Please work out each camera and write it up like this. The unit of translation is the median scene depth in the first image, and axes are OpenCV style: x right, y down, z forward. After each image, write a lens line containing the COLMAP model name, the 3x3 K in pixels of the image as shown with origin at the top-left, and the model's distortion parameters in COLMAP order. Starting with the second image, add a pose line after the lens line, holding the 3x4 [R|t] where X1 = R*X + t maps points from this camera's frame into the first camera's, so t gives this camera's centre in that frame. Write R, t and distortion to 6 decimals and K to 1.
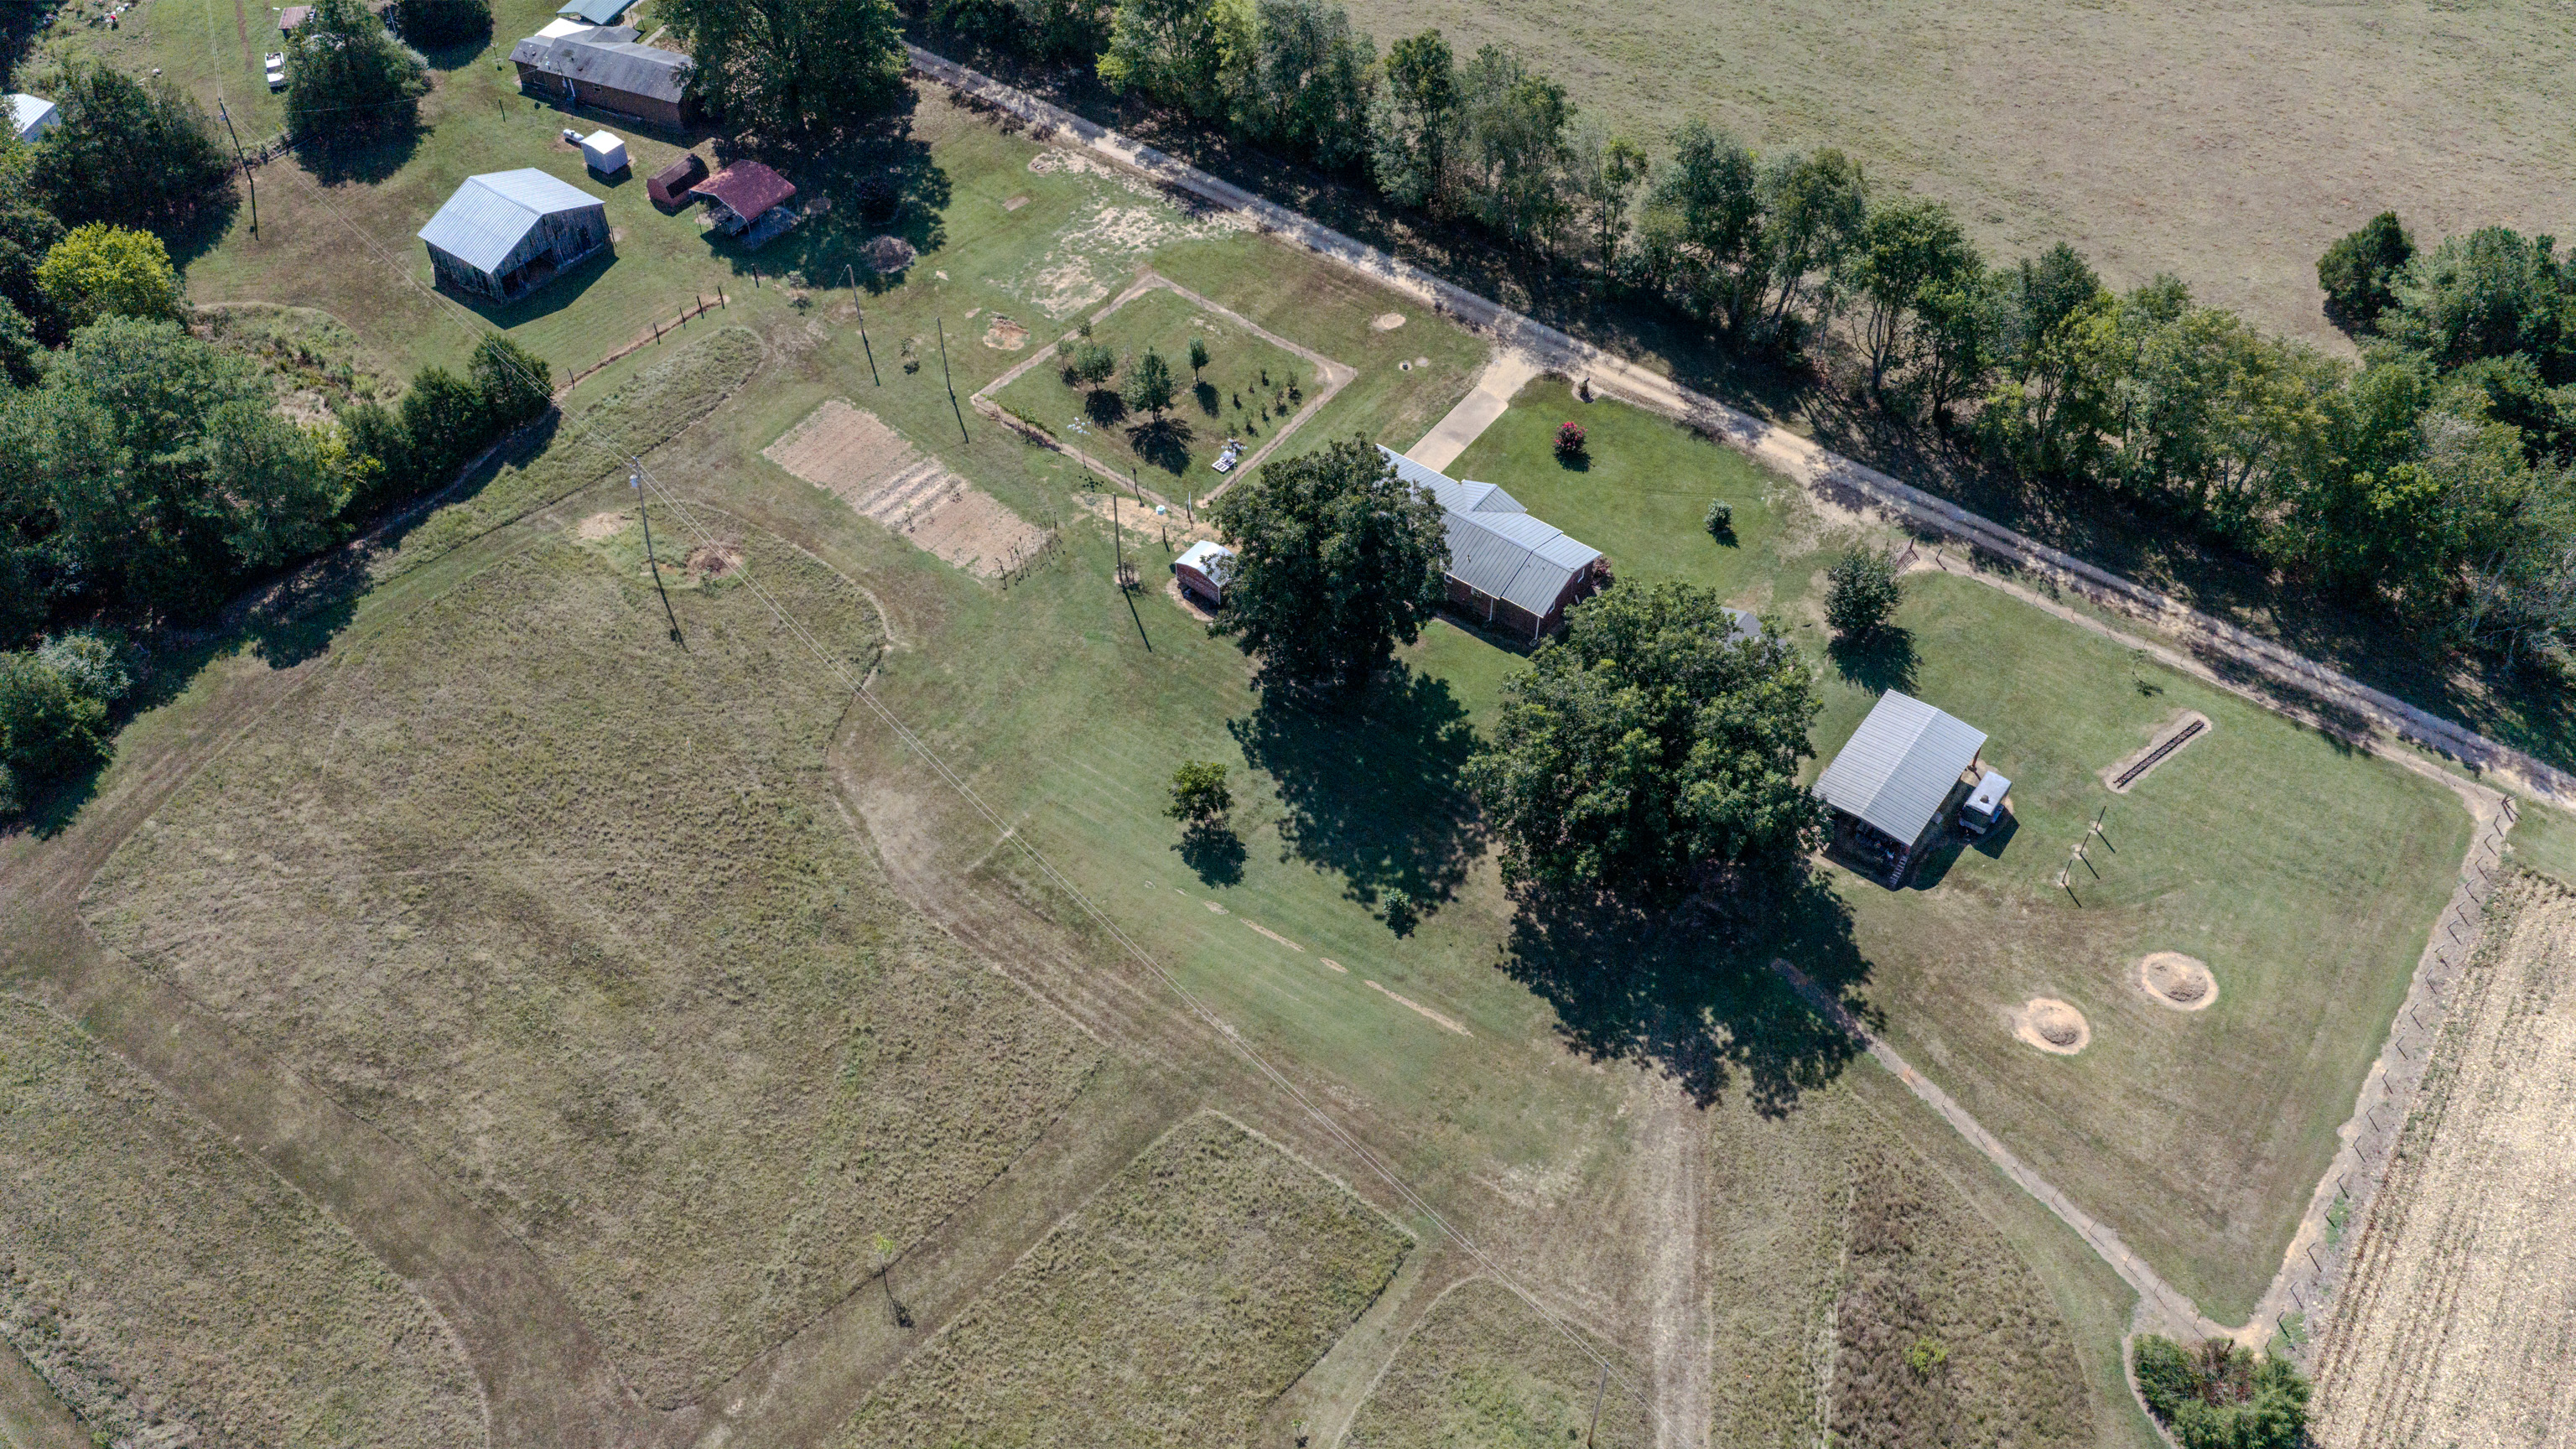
lens RADIAL K [[2120.4, 0, 1289.6], [0, 2120.4, 725.4], [0, 0, 1]] dist [0.024958, -0.051635]
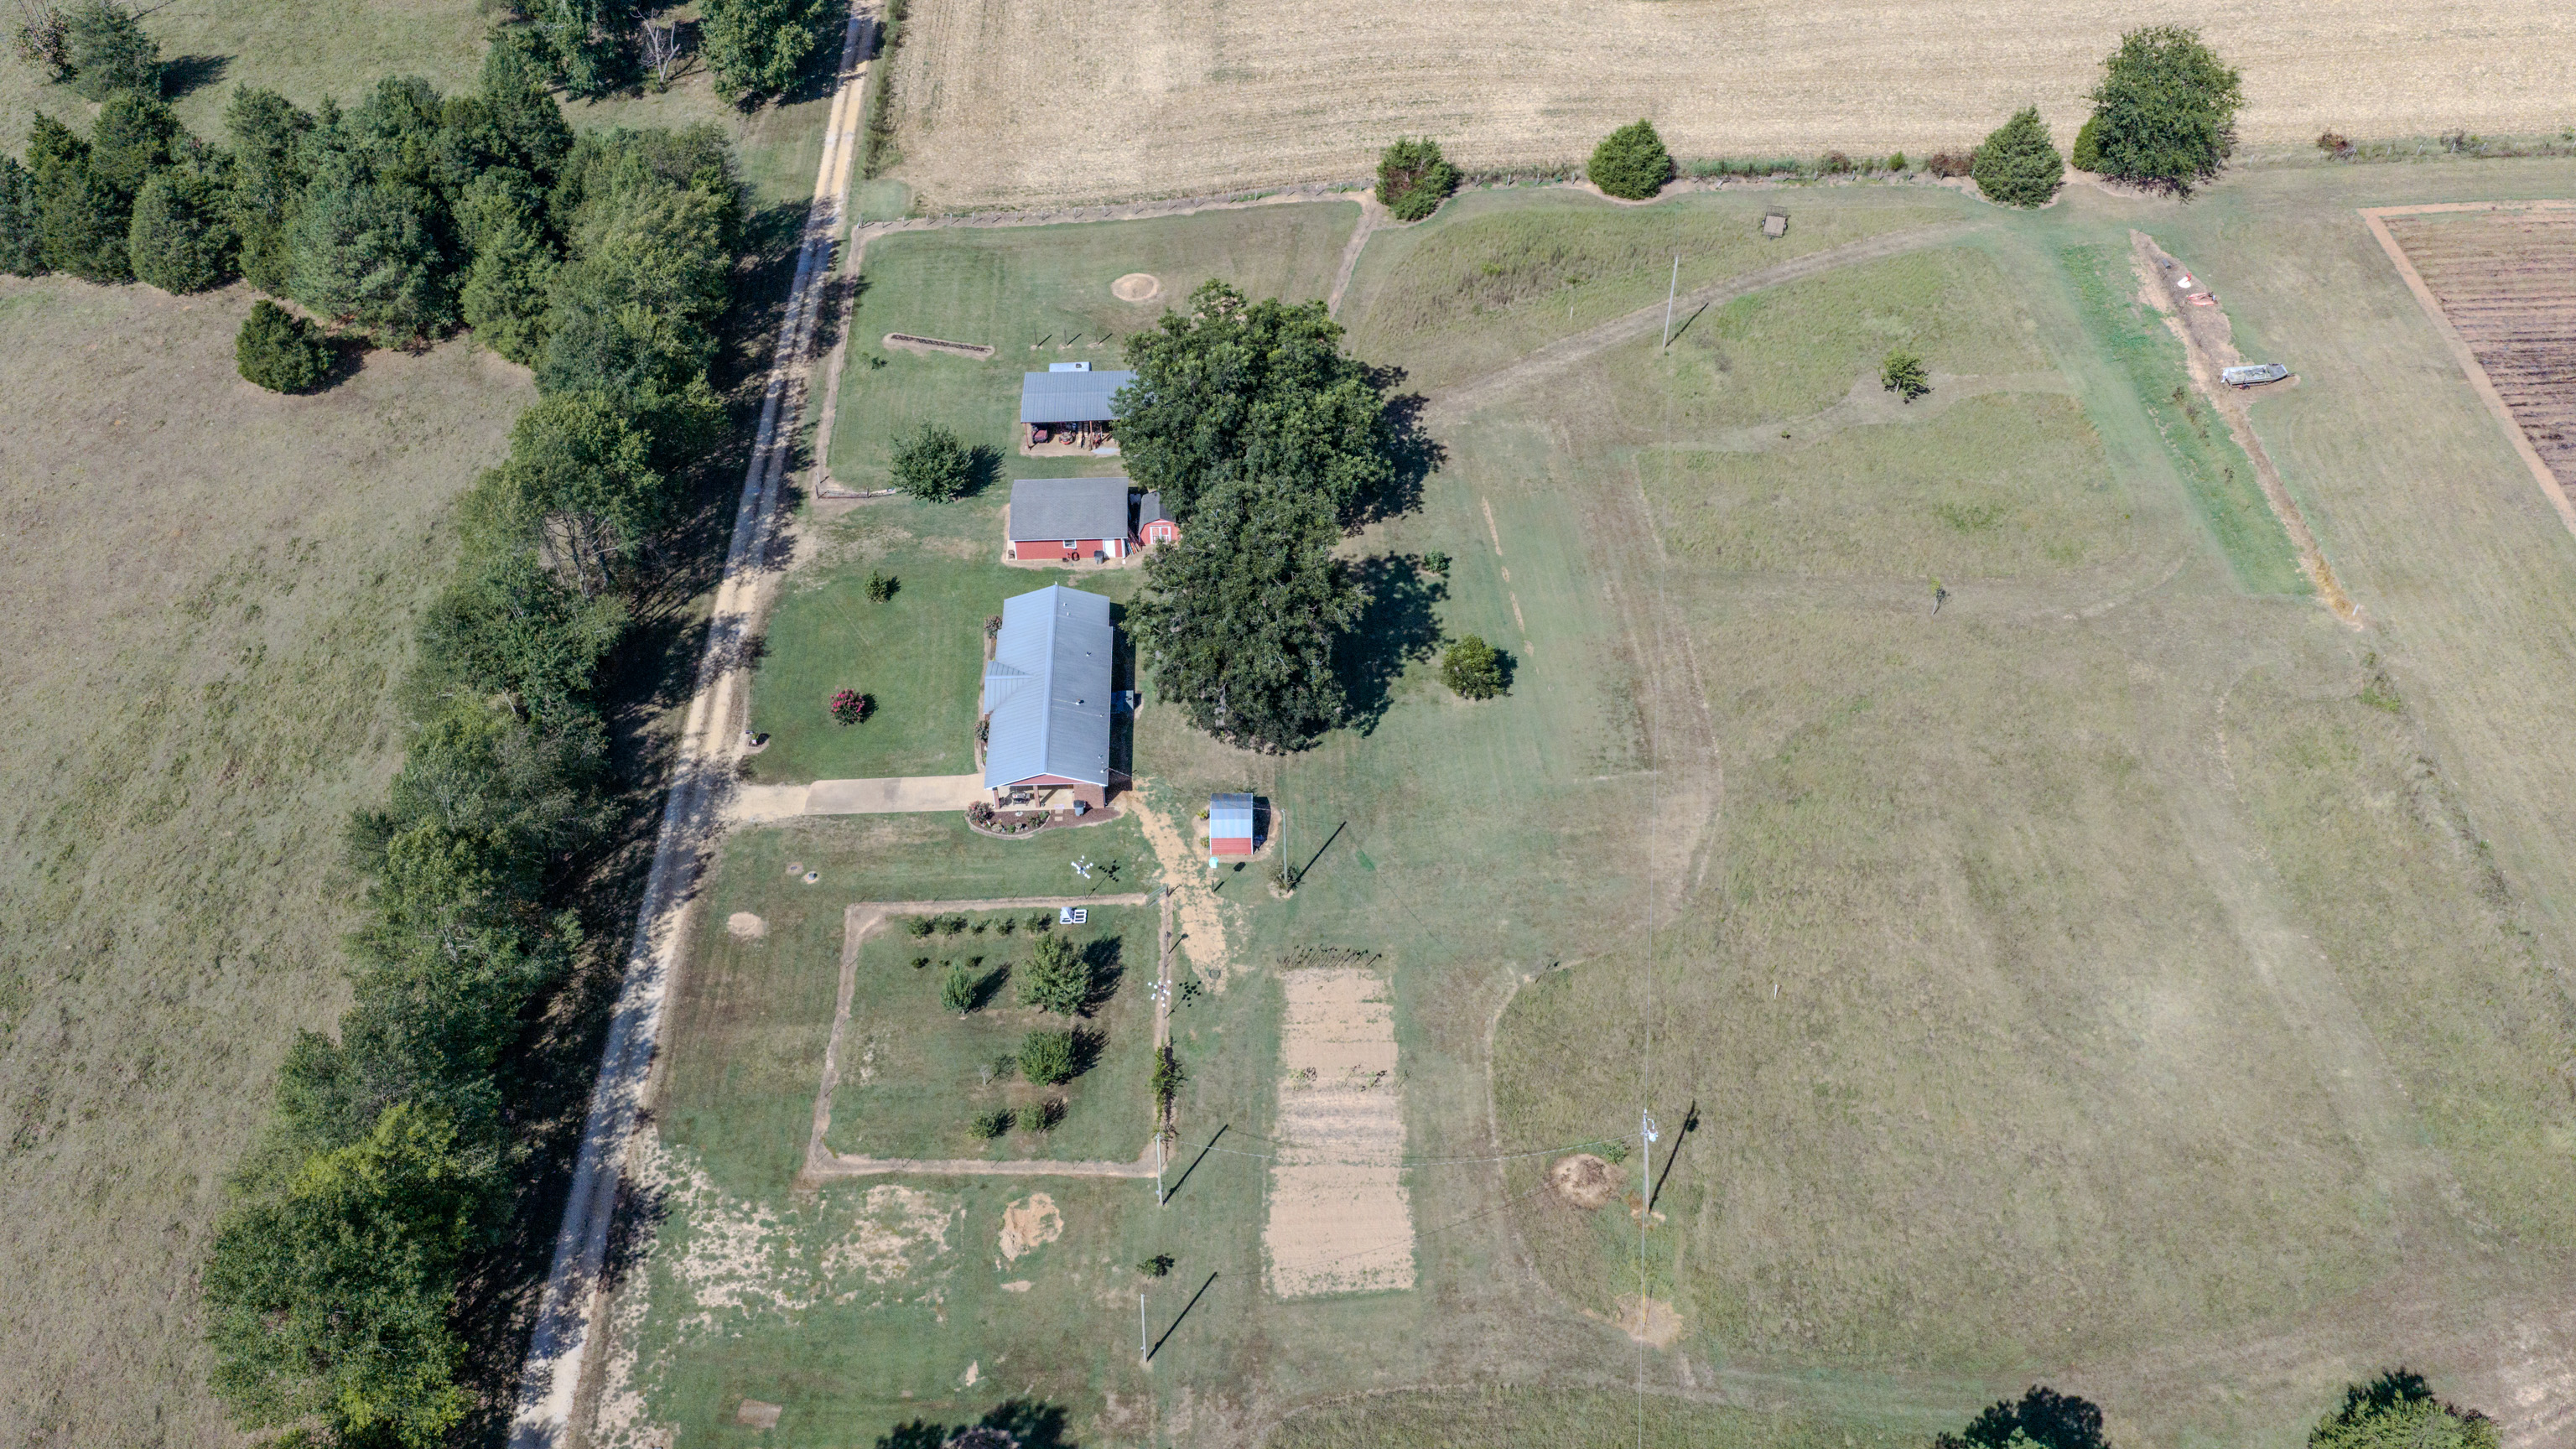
lens RADIAL K [[2120.4, 0, 1299.2], [0, 2120.4, 730.2], [0, 0, 1]] dist [0.024958, -0.051635]
pose [[-0.629691, -0.539708, 0.558753, -0.581478], [0.583225, 0.146688, 0.798957, -0.844323], [-0.513165, 0.828974, 0.222403, 0.751307]]
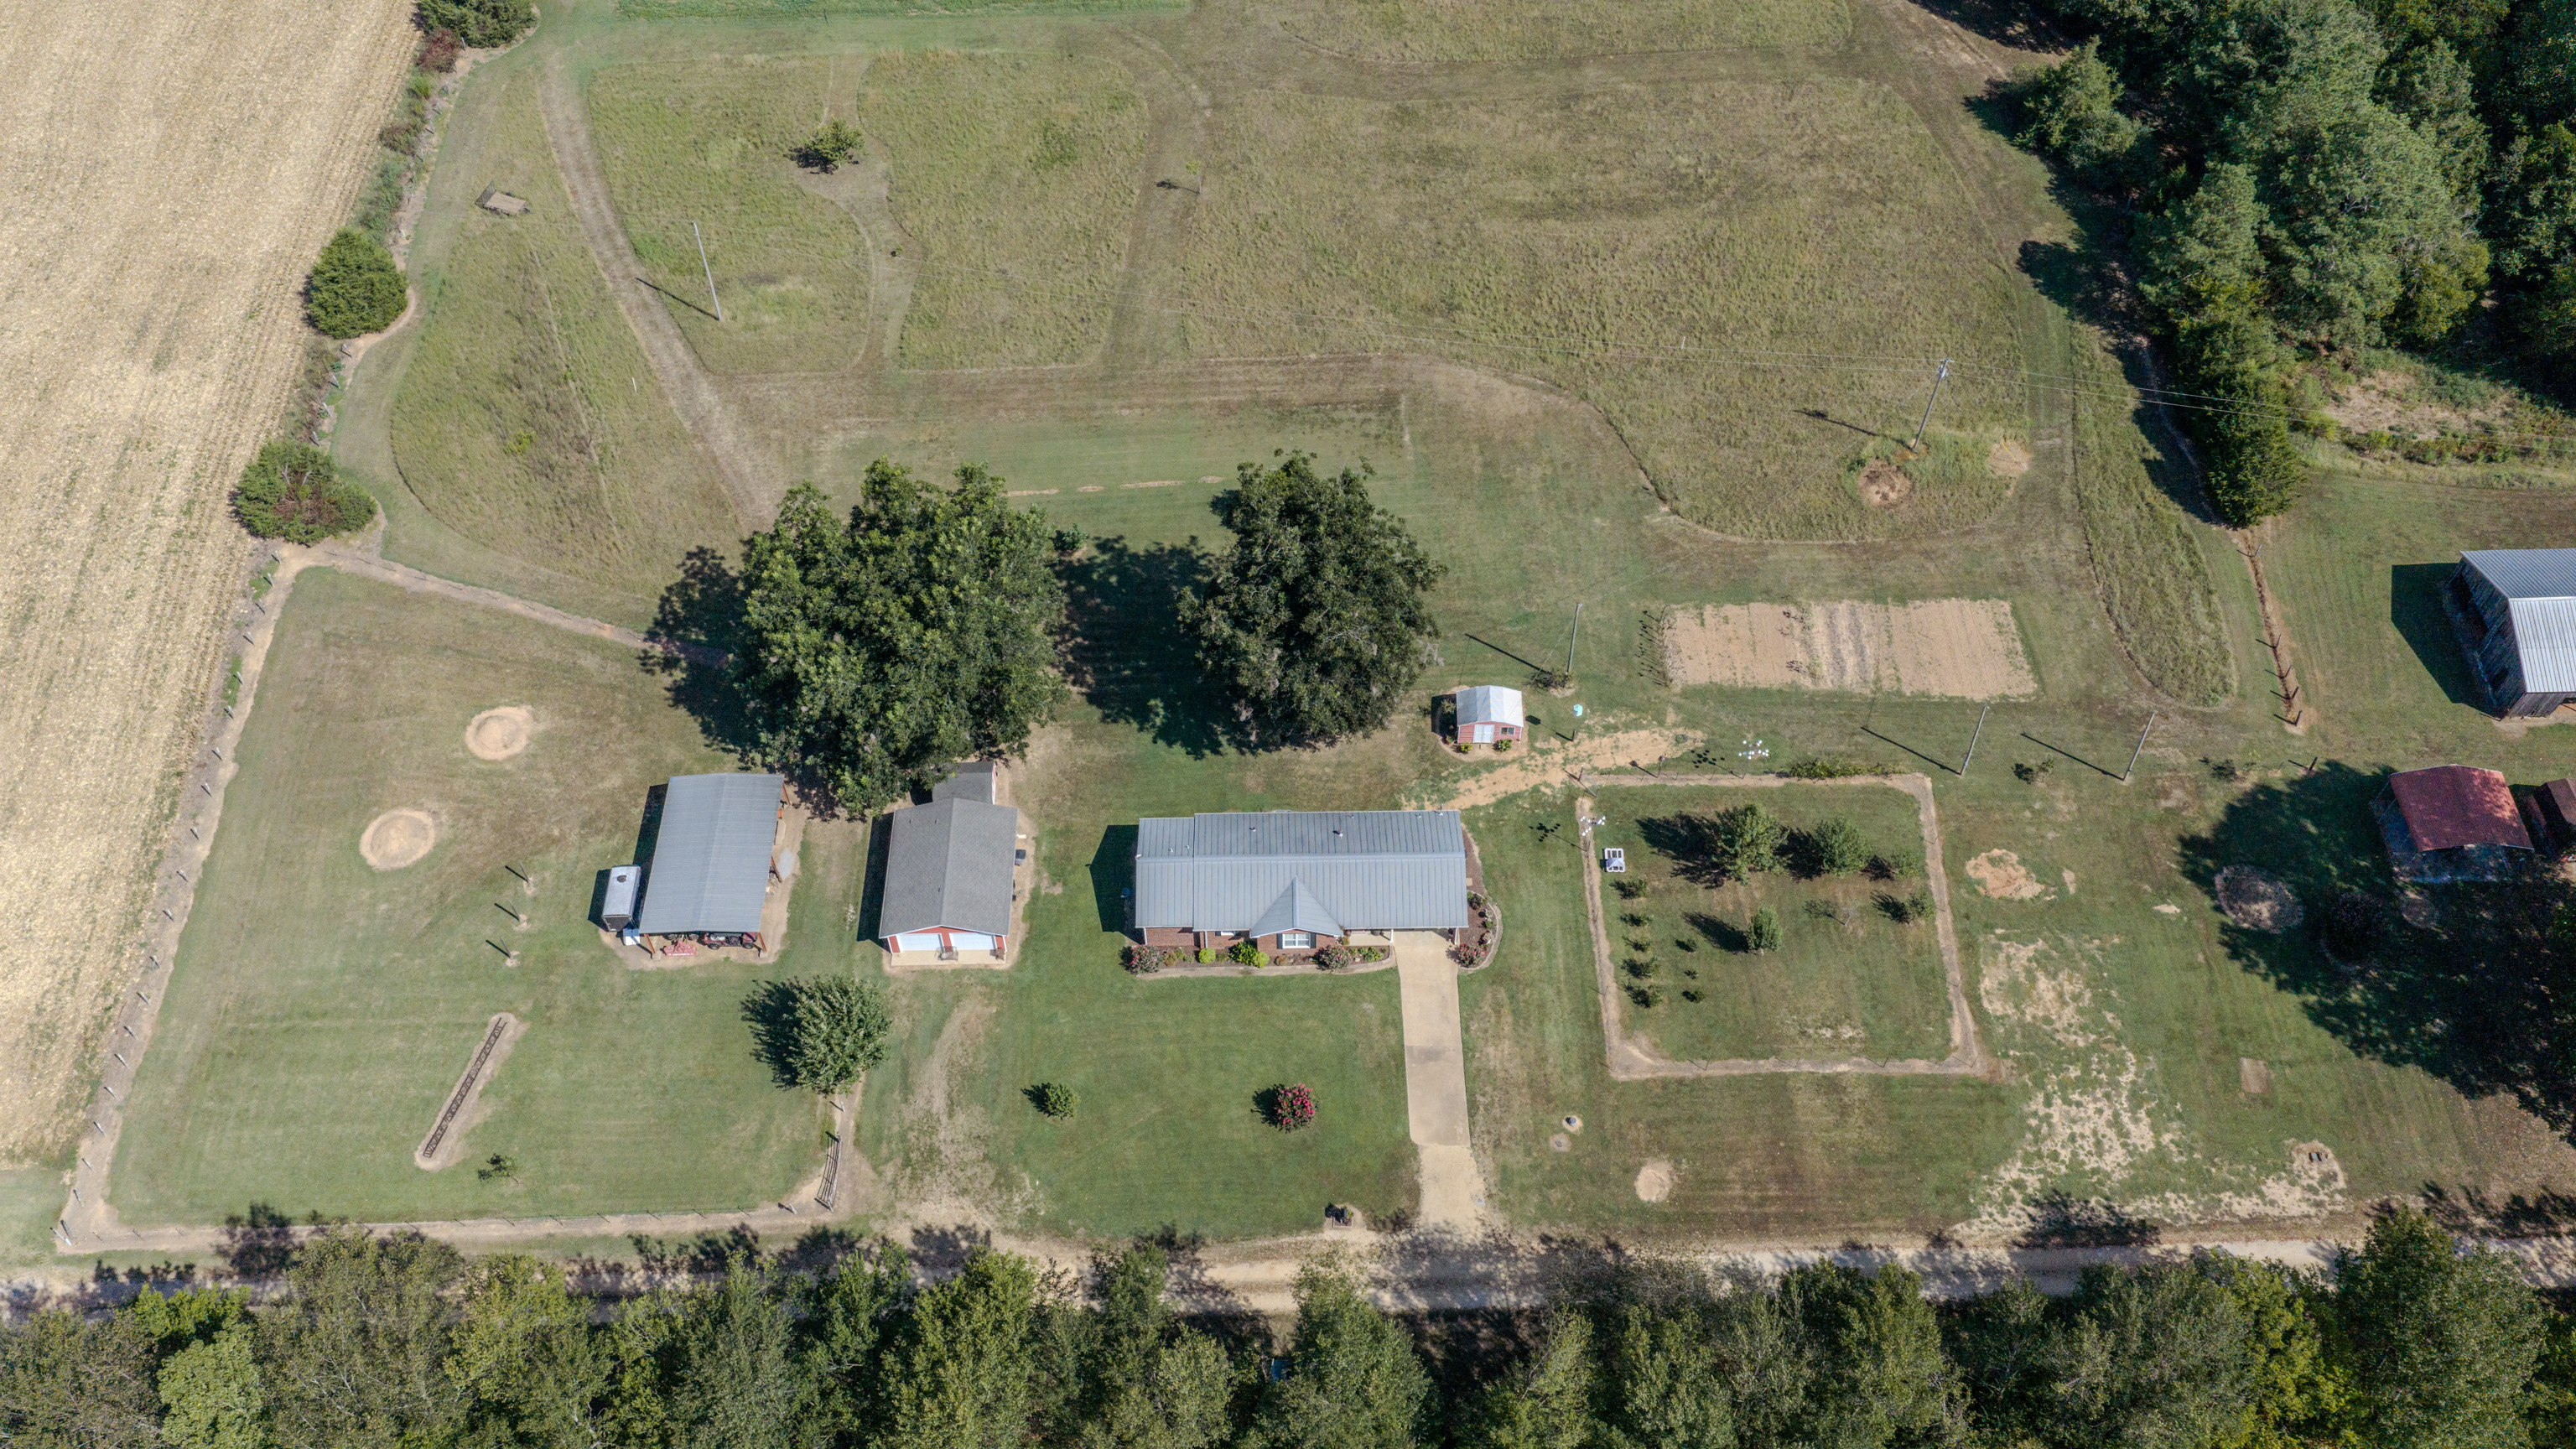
lens RADIAL K [[2120.4, 0, 1293.1], [0, 2120.4, 729.3], [0, 0, 1]] dist [0.024958, -0.051635]
pose [[-0.791371, 0.487590, -0.368765, 0.372351], [-0.453064, -0.062781, 0.889265, -0.856707], [0.410445, 0.870812, 0.270593, 0.740963]]
